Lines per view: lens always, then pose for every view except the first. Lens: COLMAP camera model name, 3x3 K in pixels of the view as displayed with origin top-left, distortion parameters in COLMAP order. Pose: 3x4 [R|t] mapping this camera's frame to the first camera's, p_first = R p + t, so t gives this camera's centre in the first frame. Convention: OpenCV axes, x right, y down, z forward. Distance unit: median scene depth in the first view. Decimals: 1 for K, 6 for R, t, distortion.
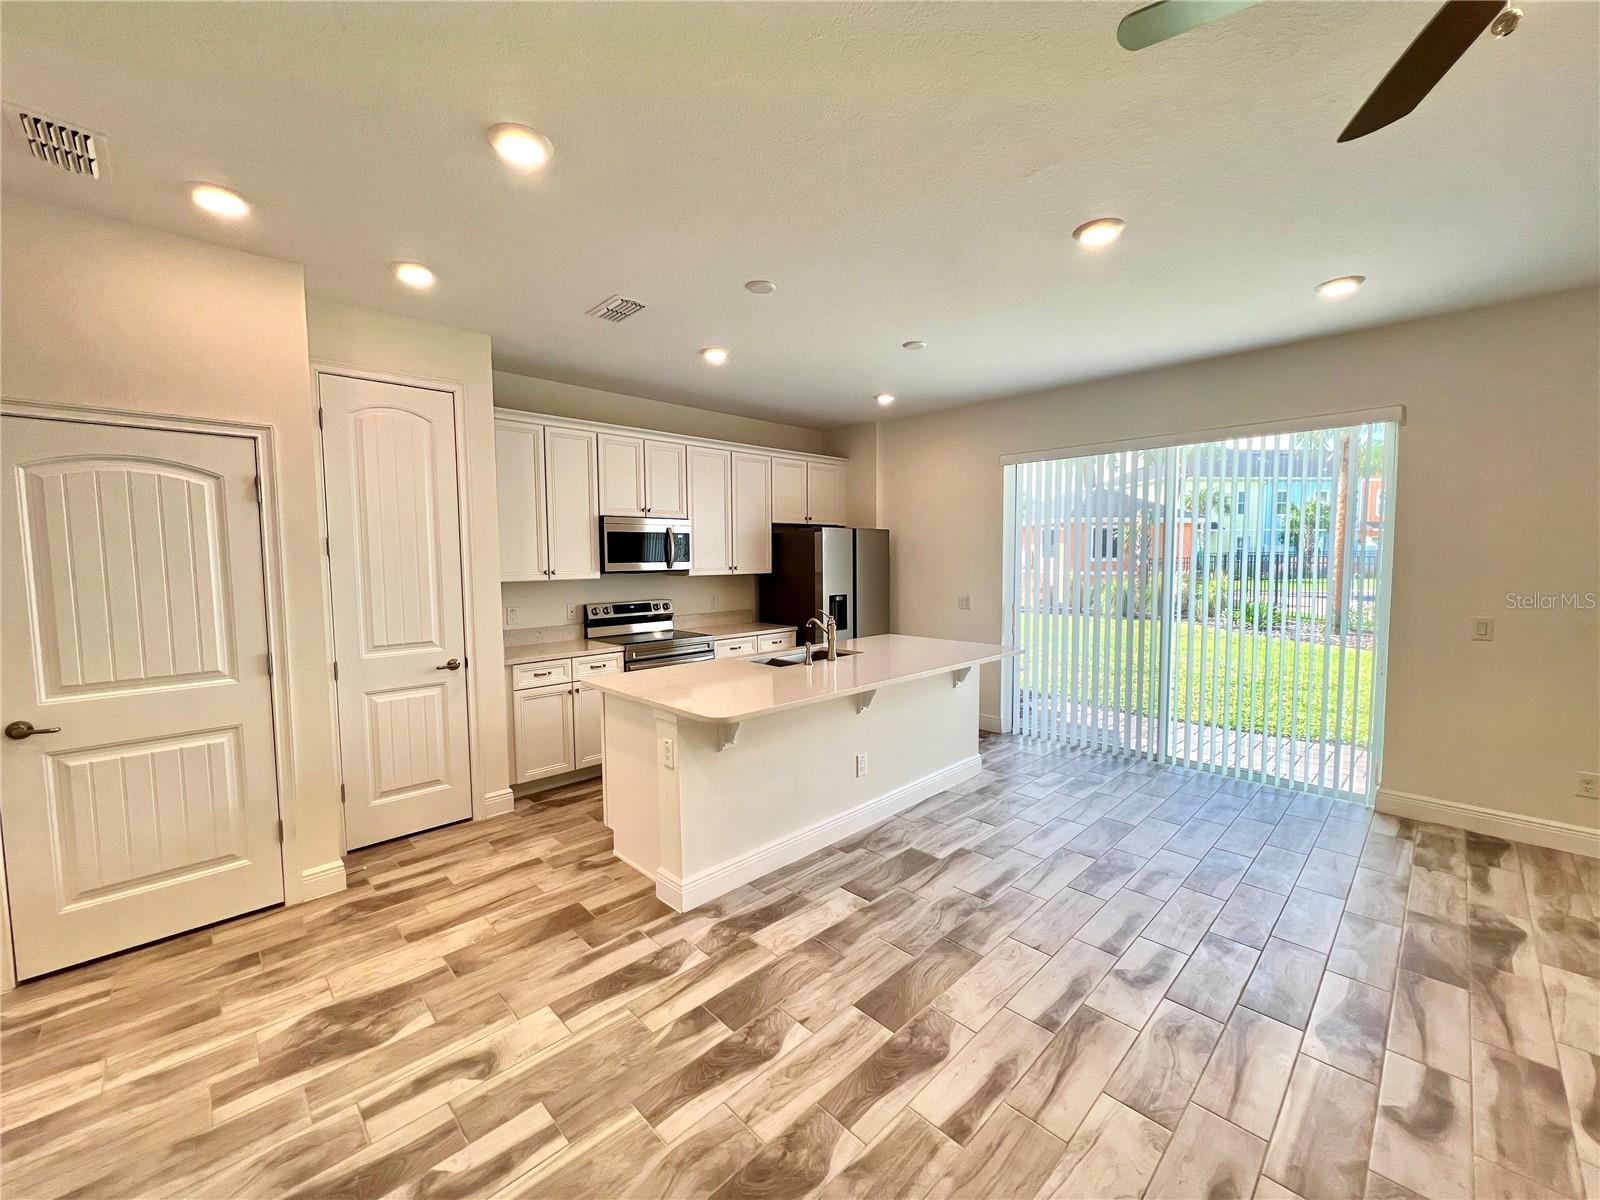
lens RADIAL K [[640.0, 0, 797.3], [0, 640.0, 597.7], [0, 0, 1]] dist [-0.000844, 0.000141]
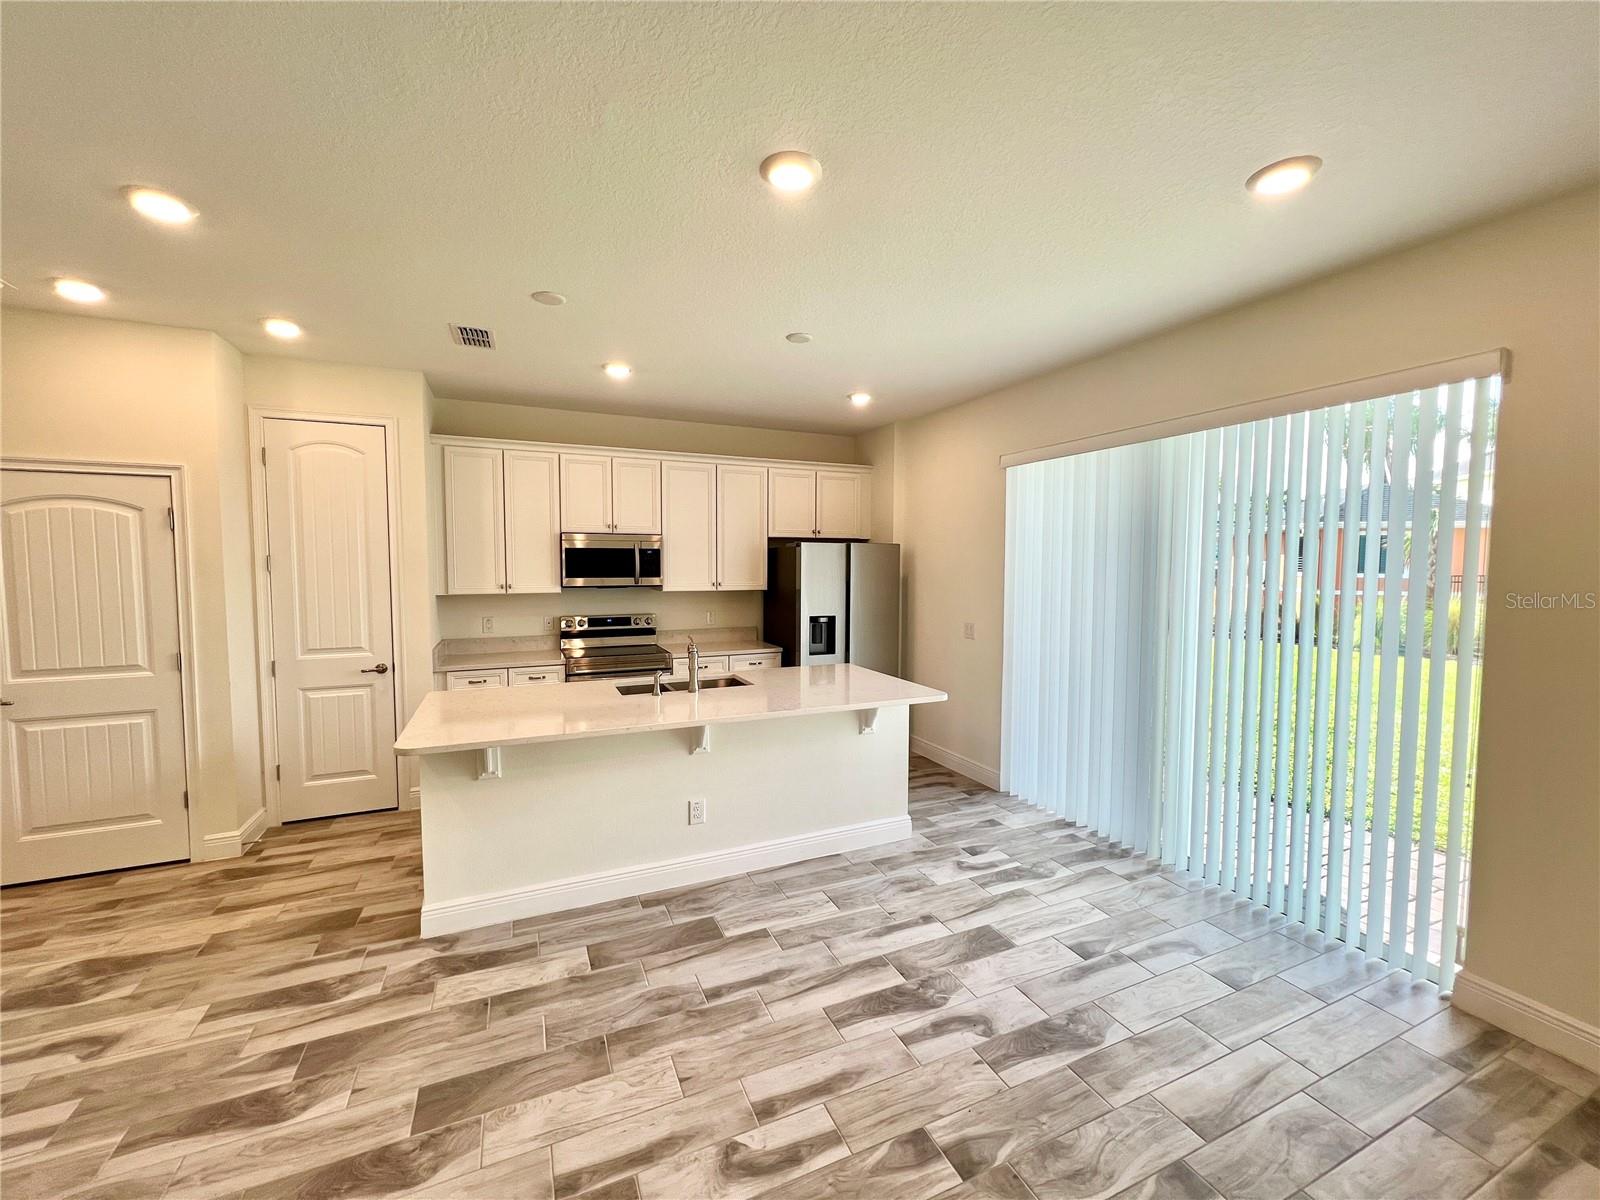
lens RADIAL K [[640.0, 0, 797.3], [0, 640.0, 597.7], [0, 0, 1]] dist [-0.000844, 0.000141]
pose [[0.938218, 0.029723, -0.344766, 0.529034], [-0.032932, 0.999452, -0.003455, -0.039730], [0.344475, 0.014595, 0.938682, 0.199804]]
